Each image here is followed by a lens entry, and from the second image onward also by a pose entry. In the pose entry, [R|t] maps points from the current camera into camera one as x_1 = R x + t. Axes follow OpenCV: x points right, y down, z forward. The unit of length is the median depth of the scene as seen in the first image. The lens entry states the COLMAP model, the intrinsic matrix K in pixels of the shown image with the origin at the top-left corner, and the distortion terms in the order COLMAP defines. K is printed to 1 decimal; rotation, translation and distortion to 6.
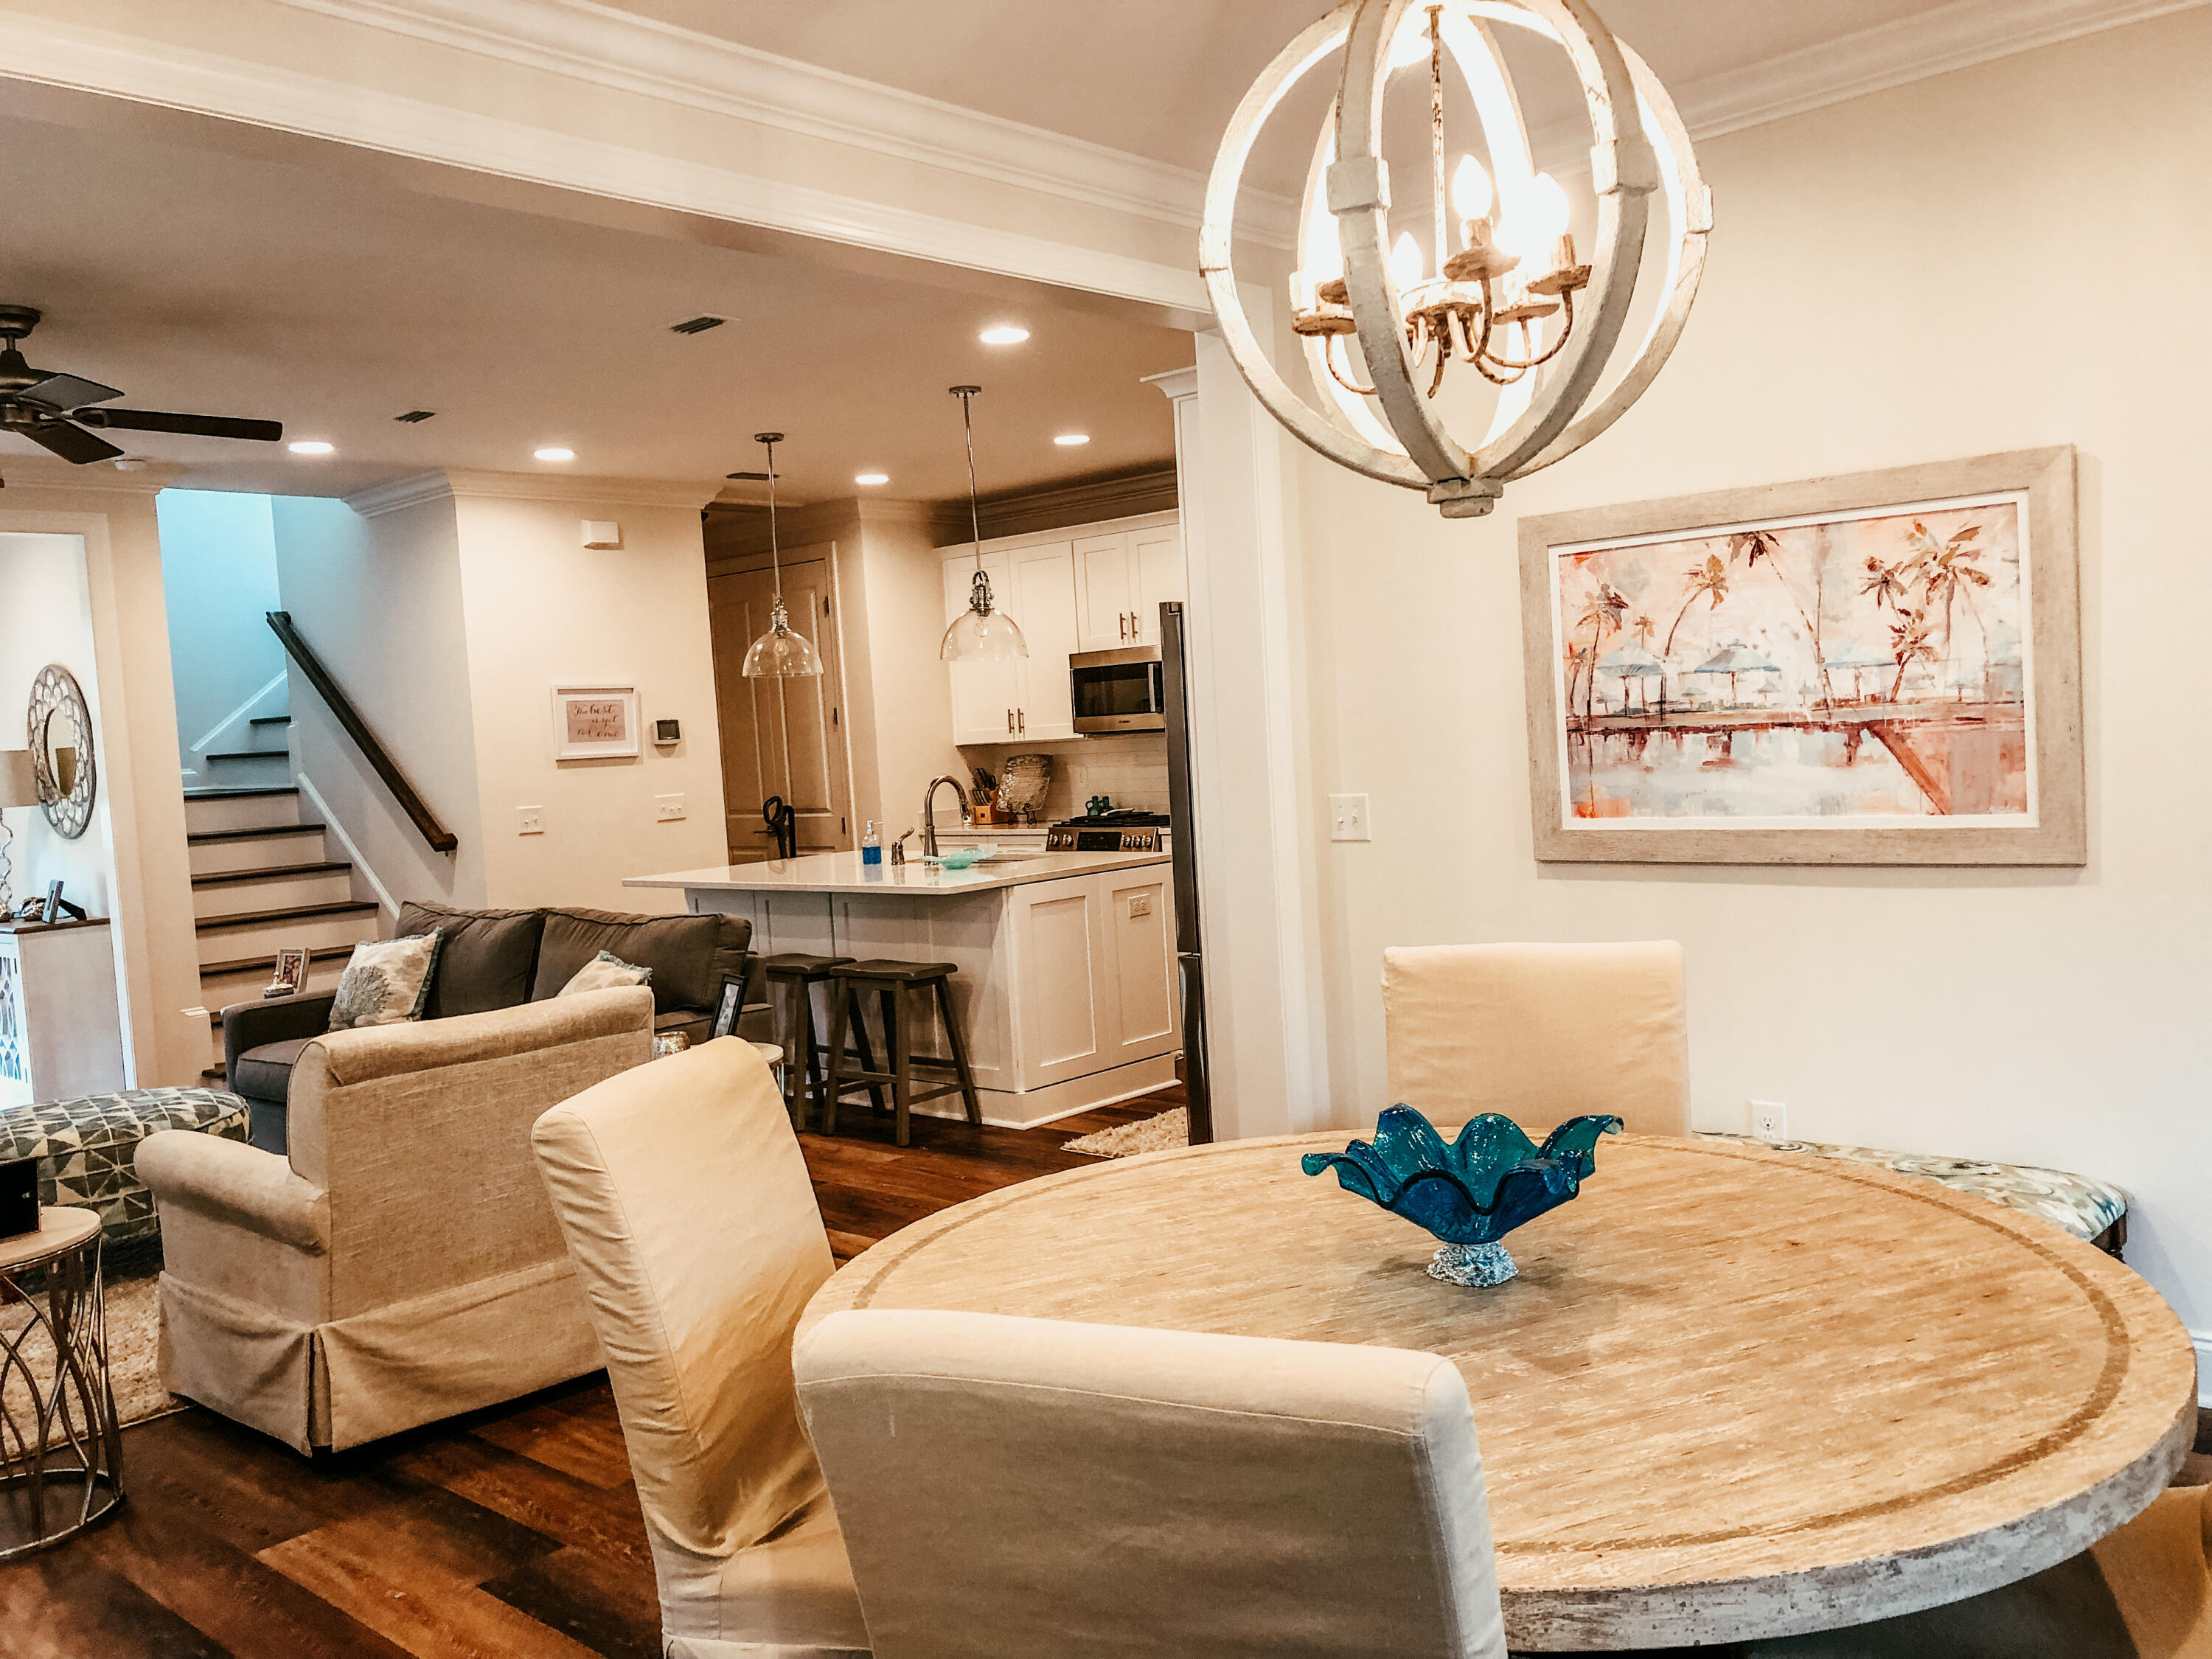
lens RADIAL K [[1826.6, 0, 1106.0], [0, 1826.6, 829.5], [0, 0, 1]] dist [0.034233, -0.009357]
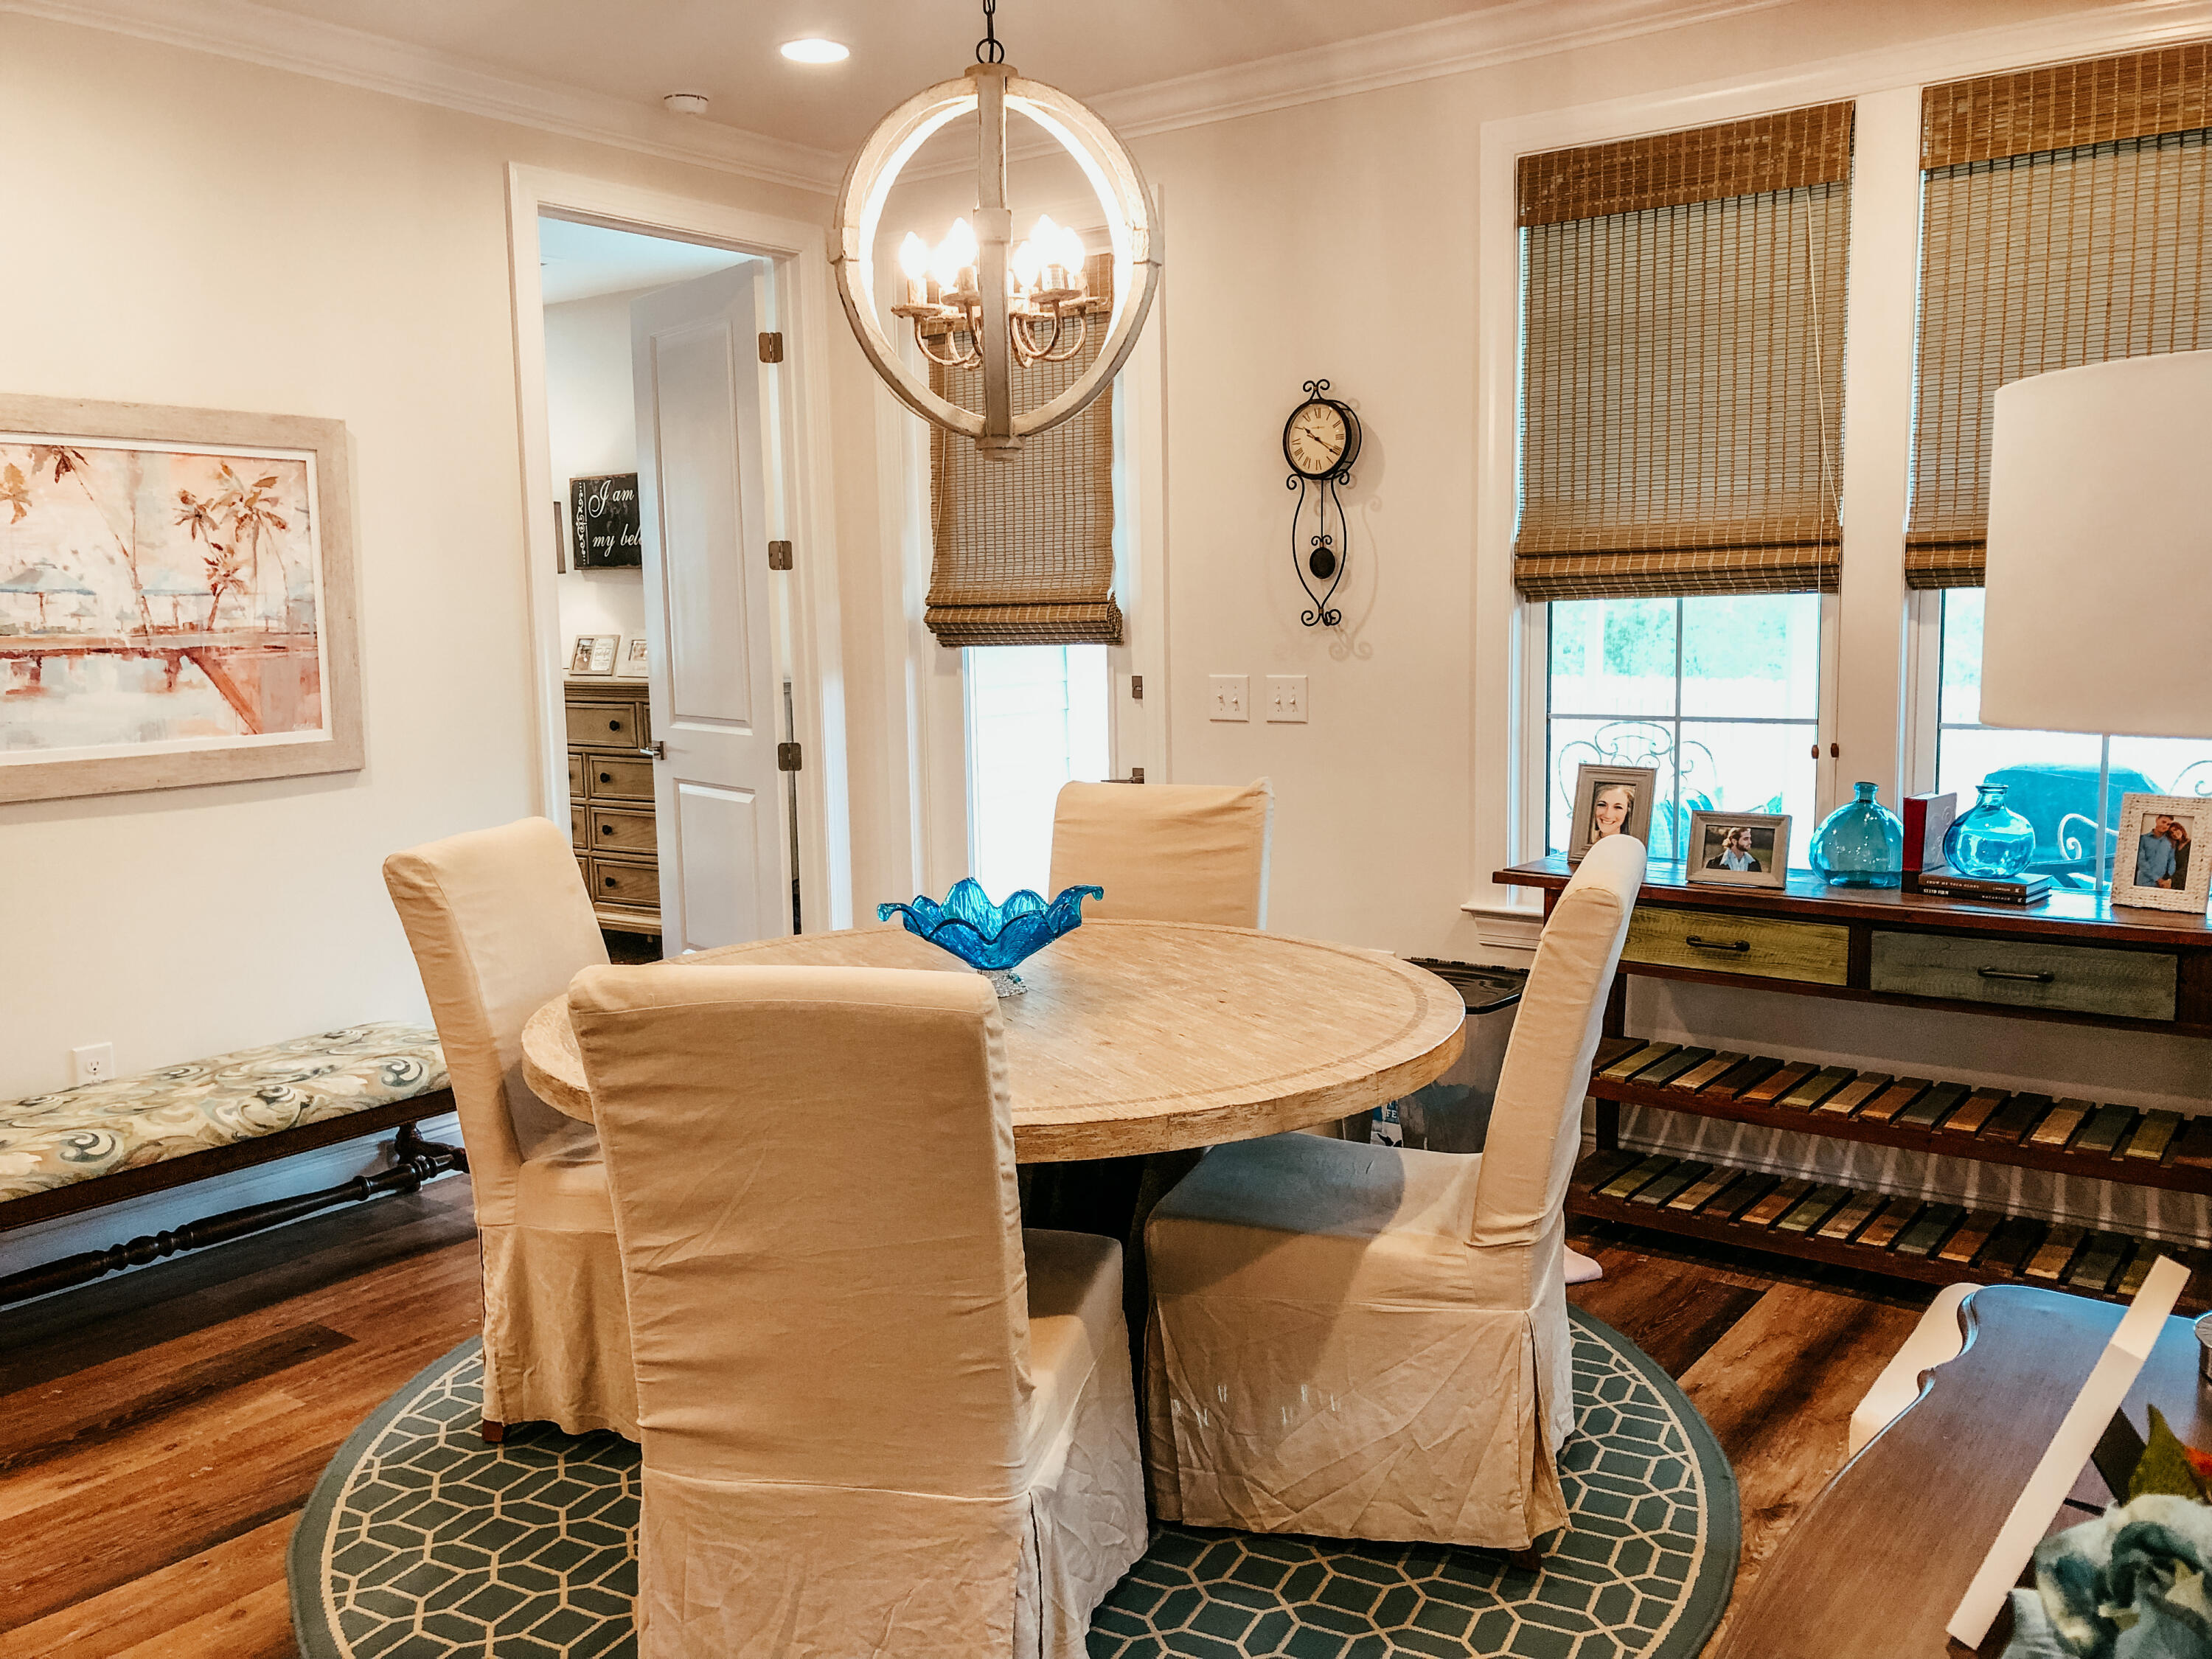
lens RADIAL K [[1826.6, 0, 1106.0], [0, 1826.6, 829.5], [0, 0, 1]] dist [0.034233, -0.009357]
pose [[-0.078403, -0.072245, 0.994301, -0.667375], [0.075130, 0.994106, 0.078155, 0.001048], [-0.994087, 0.080829, -0.072513, 0.558109]]
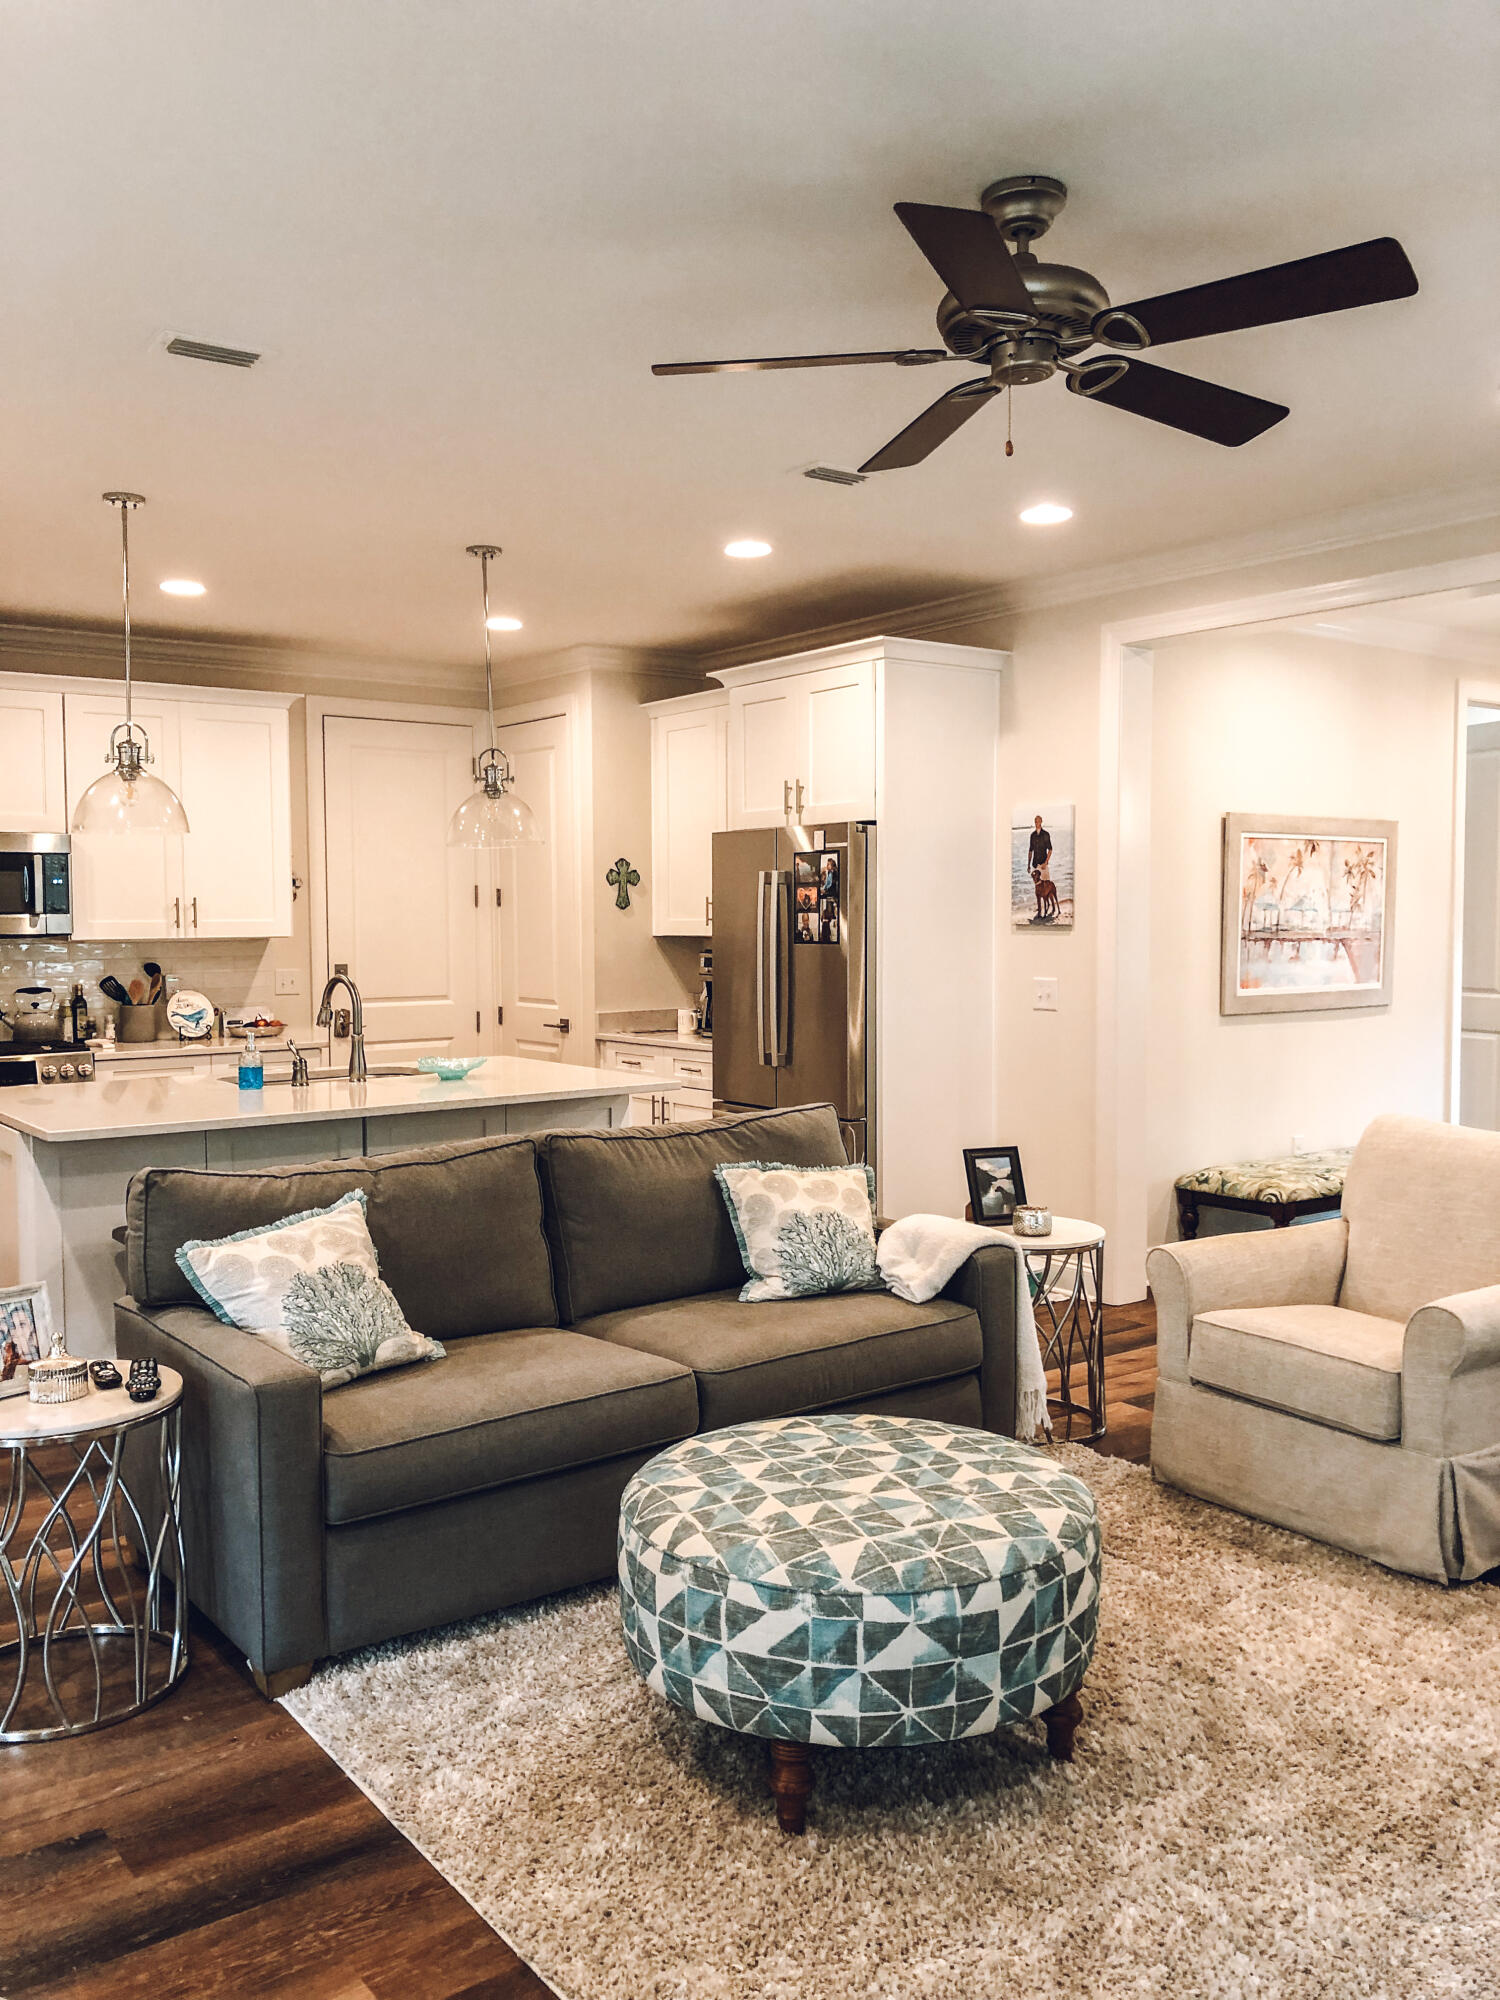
lens RADIAL K [[1651.5, 0, 750.0], [0, 1651.5, 1000.0], [0, 0, 1]] dist [0.034233, -0.009357]
pose [[0.212390, 0.002548, 0.977182, -1.526171], [0.046216, 0.998851, -0.012650, 0.002942], [-0.976091, 0.047848, 0.212028, 1.241271]]
